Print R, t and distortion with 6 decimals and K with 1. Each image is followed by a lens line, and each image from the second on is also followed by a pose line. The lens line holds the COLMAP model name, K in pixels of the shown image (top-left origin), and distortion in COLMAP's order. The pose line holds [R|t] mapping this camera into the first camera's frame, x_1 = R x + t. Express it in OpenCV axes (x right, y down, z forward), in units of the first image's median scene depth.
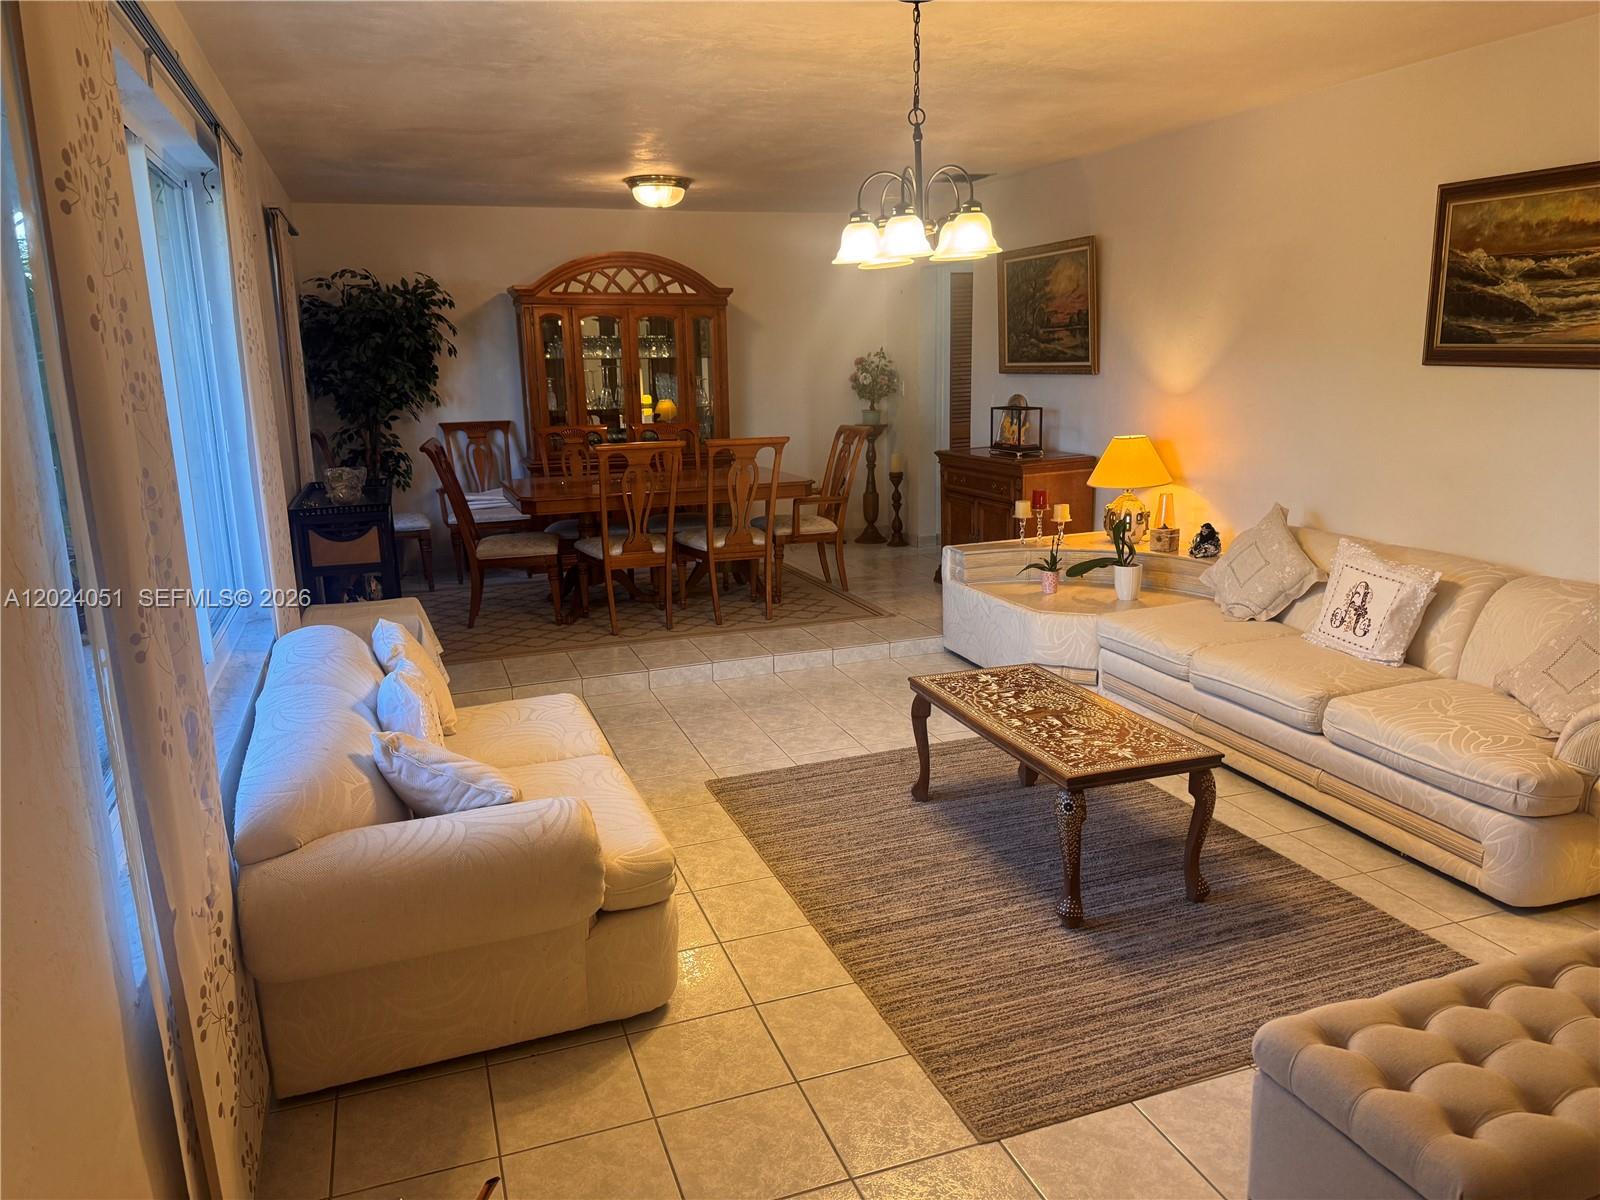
lens RADIAL K [[1129.6, 0, 801.9], [0, 1129.6, 598.4], [0, 0, 1]] dist [0.070665, 0.000624]
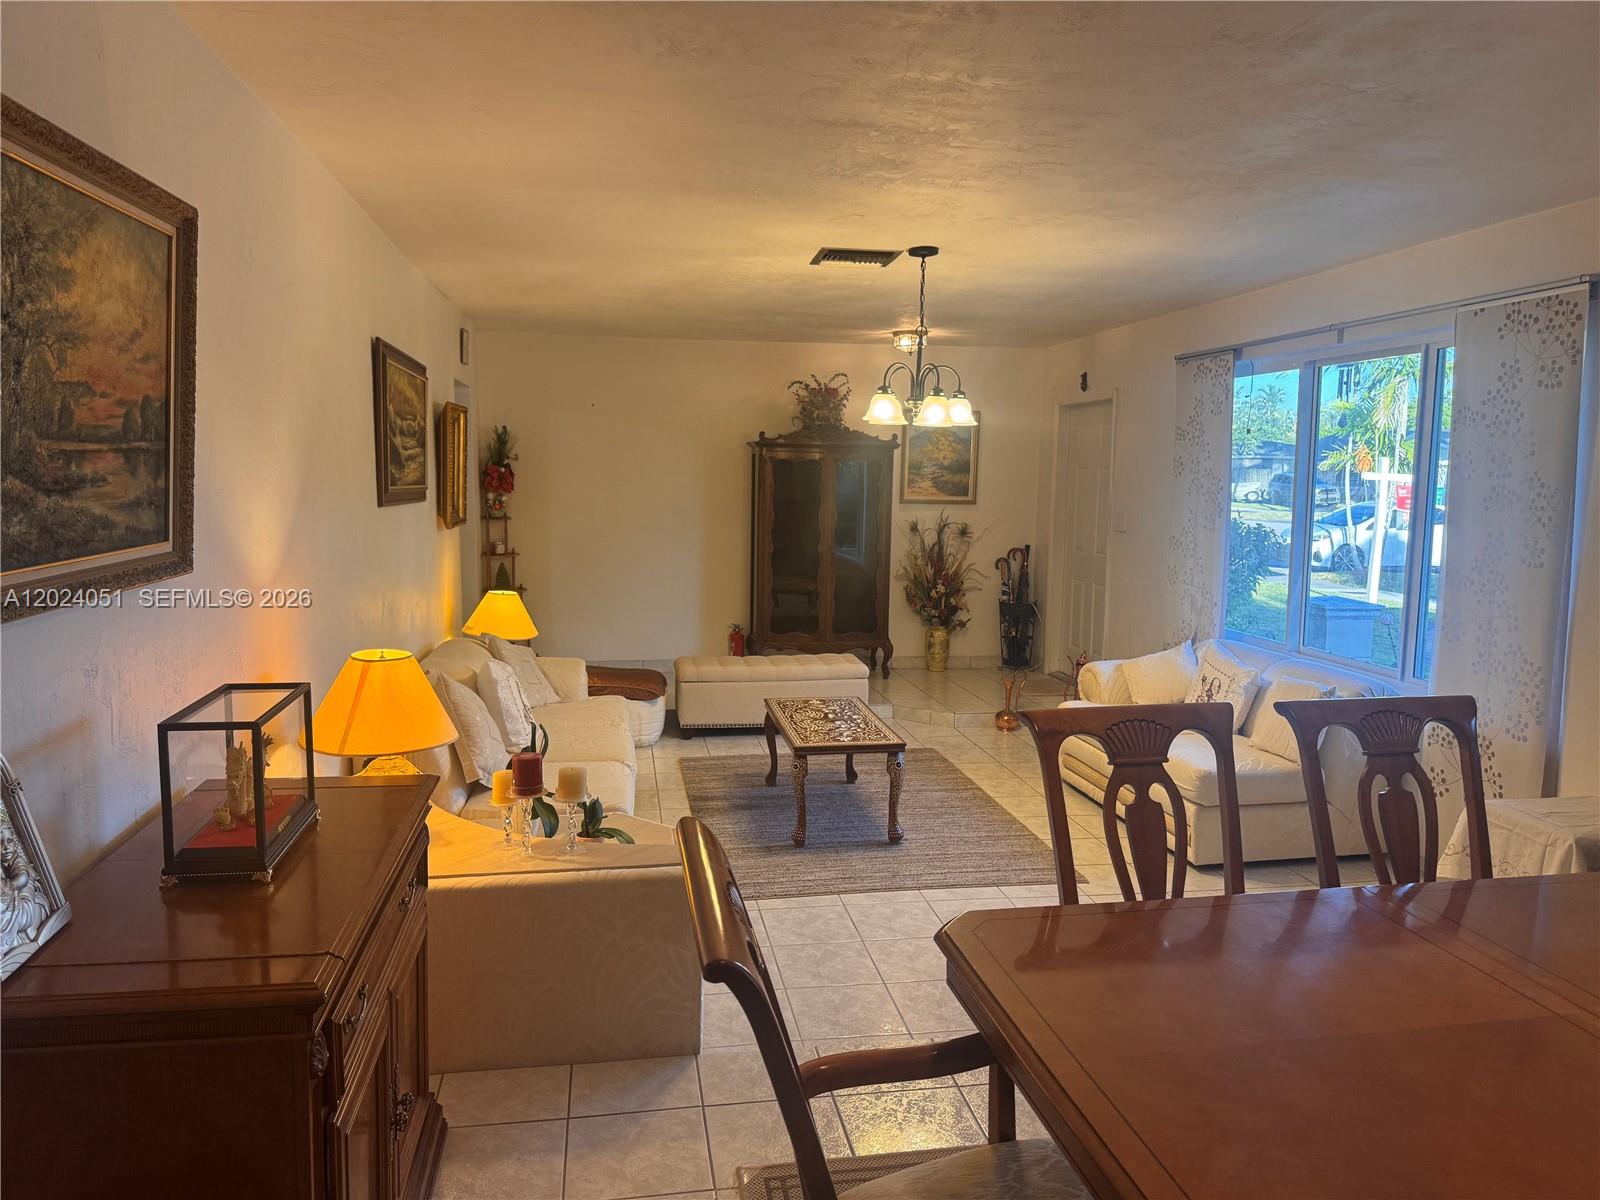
lens RADIAL K [[1129.6, 0, 798.0], [0, 1129.6, 593.2], [0, 0, 1]] dist [0.070665, 0.000624]
pose [[-0.983838, -0.002353, 0.179044, -0.006451], [0.055303, 0.947035, 0.316333, -0.292956], [-0.170305, 0.321123, -0.931599, 1.292906]]
